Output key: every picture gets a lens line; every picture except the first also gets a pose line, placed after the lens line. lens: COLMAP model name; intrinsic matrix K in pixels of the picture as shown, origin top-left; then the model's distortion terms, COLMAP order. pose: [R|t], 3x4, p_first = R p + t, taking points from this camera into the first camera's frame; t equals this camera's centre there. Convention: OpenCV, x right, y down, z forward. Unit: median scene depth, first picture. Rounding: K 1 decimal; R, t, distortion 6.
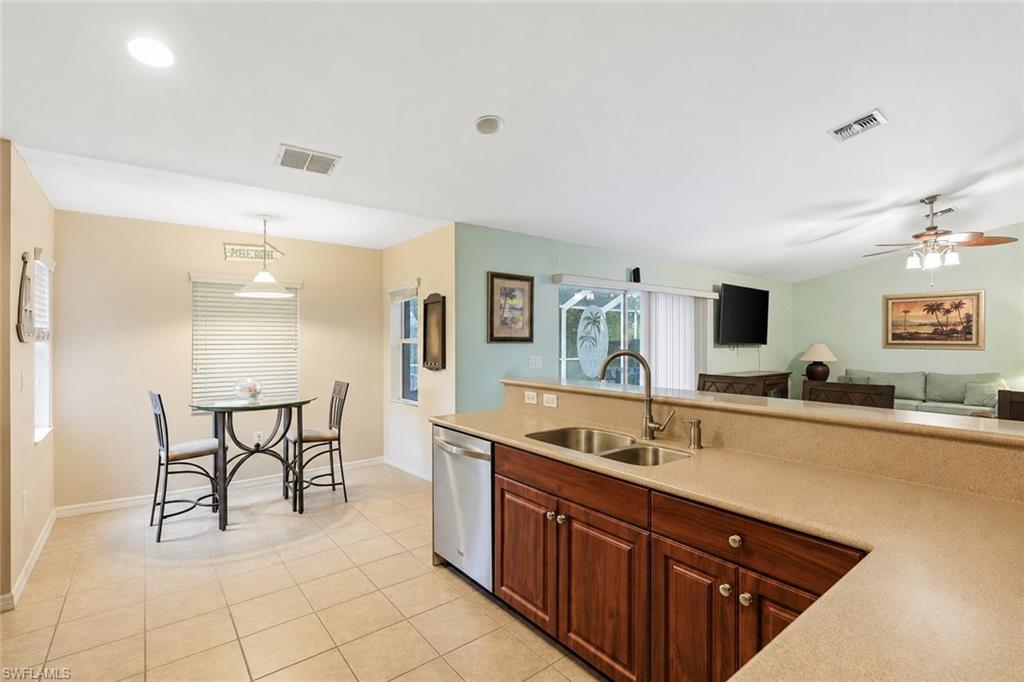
lens RADIAL K [[482.5, 0, 514.7], [0, 482.5, 335.2], [0, 0, 1]] dist [-0.001063, -0.000225]
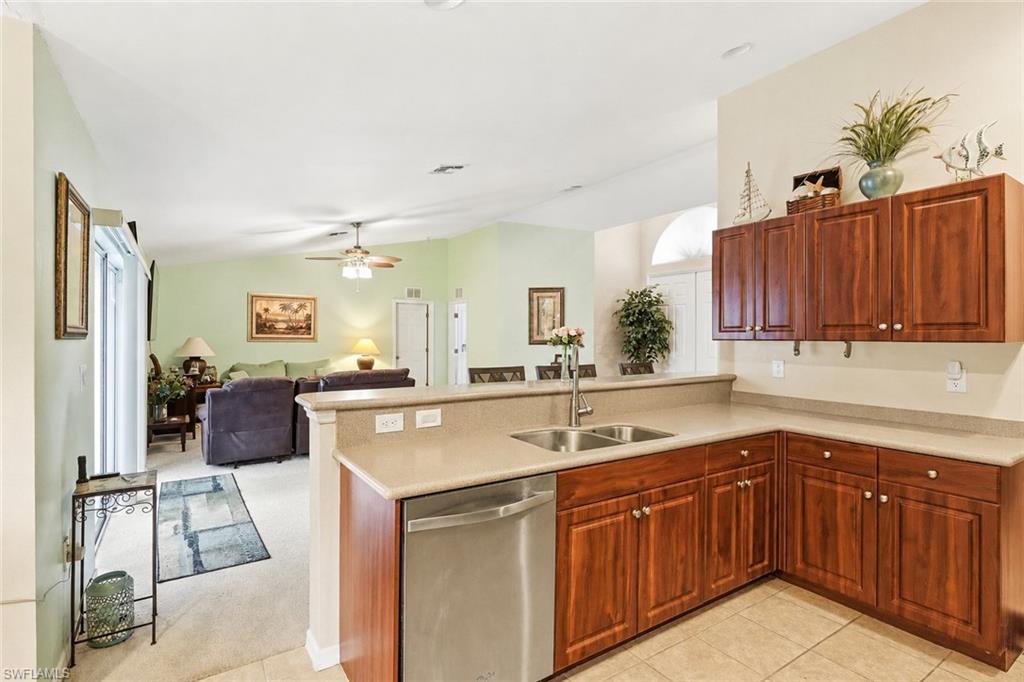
lens RADIAL K [[482.5, 0, 514.7], [0, 482.5, 335.2], [0, 0, 1]] dist [-0.001063, -0.000225]
pose [[0.091784, -0.001634, 0.995778, -0.286439], [-0.011795, 0.999927, 0.002728, 0.002562], [-0.995709, -0.011995, 0.091758, 0.358194]]
